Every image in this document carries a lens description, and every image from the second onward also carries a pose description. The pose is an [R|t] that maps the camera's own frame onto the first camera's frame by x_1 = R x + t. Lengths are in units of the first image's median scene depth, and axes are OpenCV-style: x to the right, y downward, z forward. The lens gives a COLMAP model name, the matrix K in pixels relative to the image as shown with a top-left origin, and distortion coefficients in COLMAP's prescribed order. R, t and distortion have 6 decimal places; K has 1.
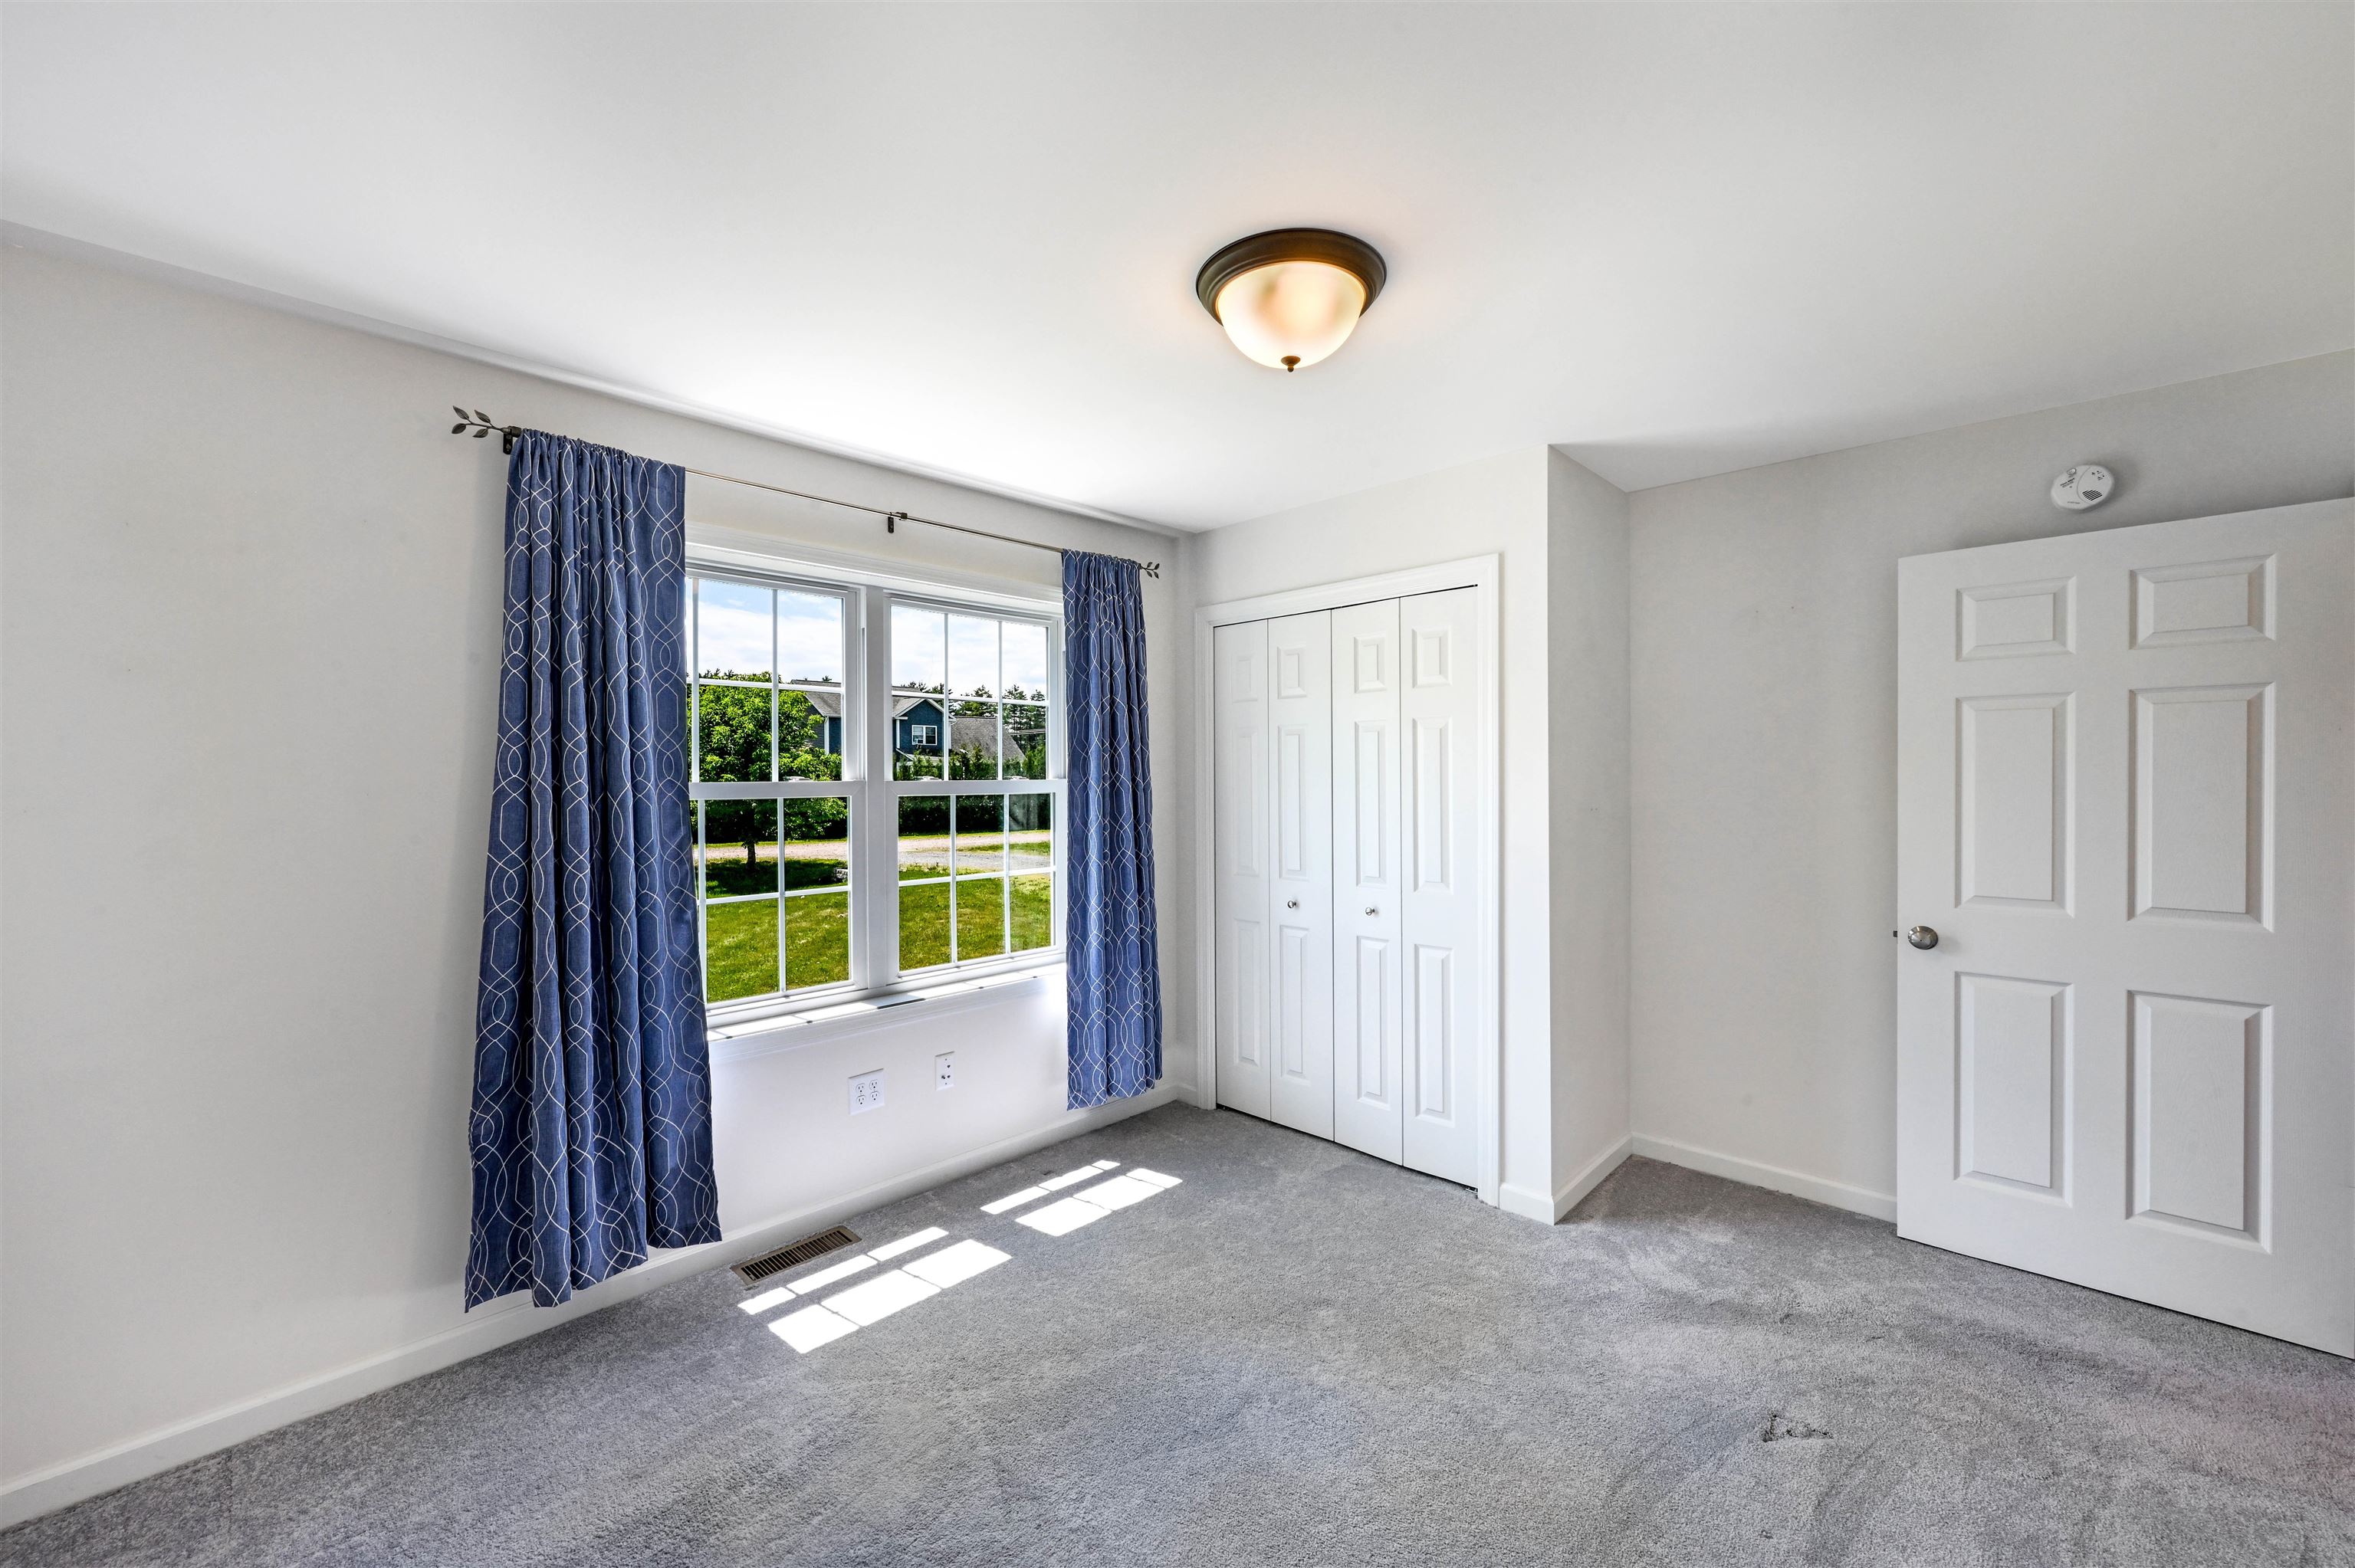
lens RADIAL K [[945.6, 0, 1149.8], [0, 945.6, 788.9], [0, 0, 1]] dist [-0.000830, 0.001086]
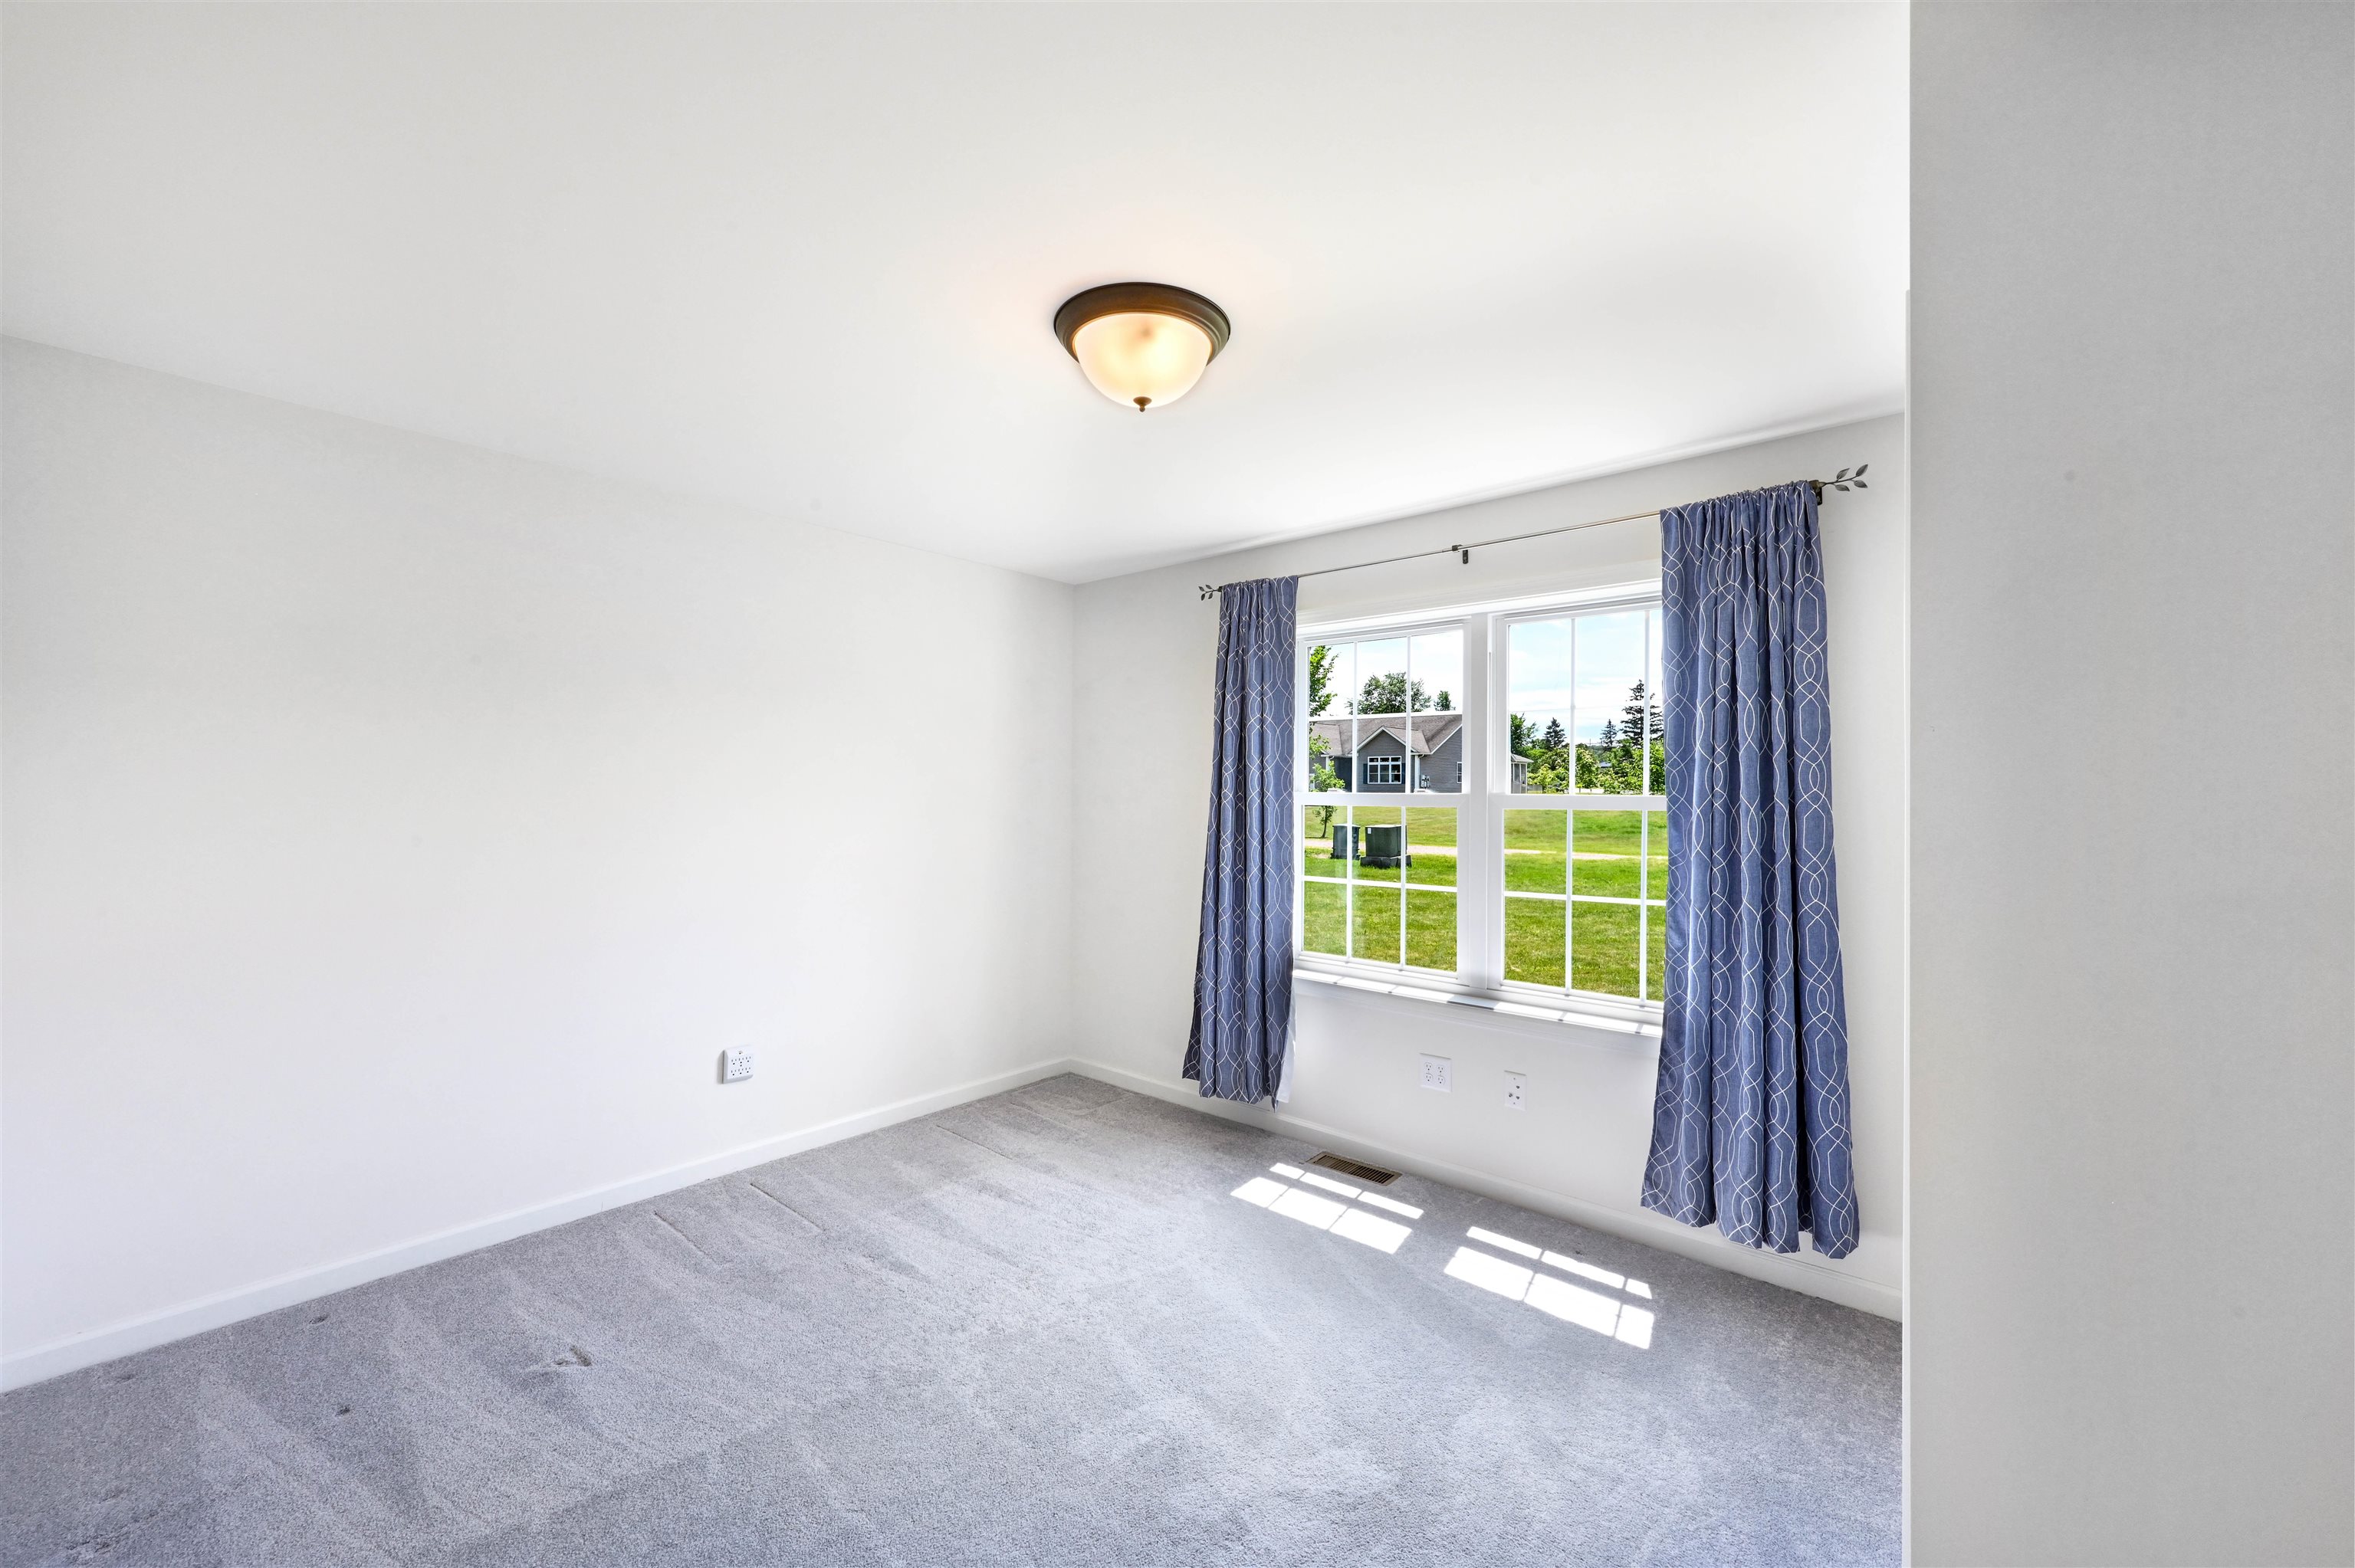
lens RADIAL K [[945.6, 0, 1167.0], [0, 945.6, 771.5], [0, 0, 1]] dist [-0.000830, 0.001086]
pose [[0.041625, -0.002975, -0.999129, 0.756182], [-0.009375, 0.999950, -0.003369, -0.026723], [0.999089, 0.009507, 0.041595, 0.596714]]
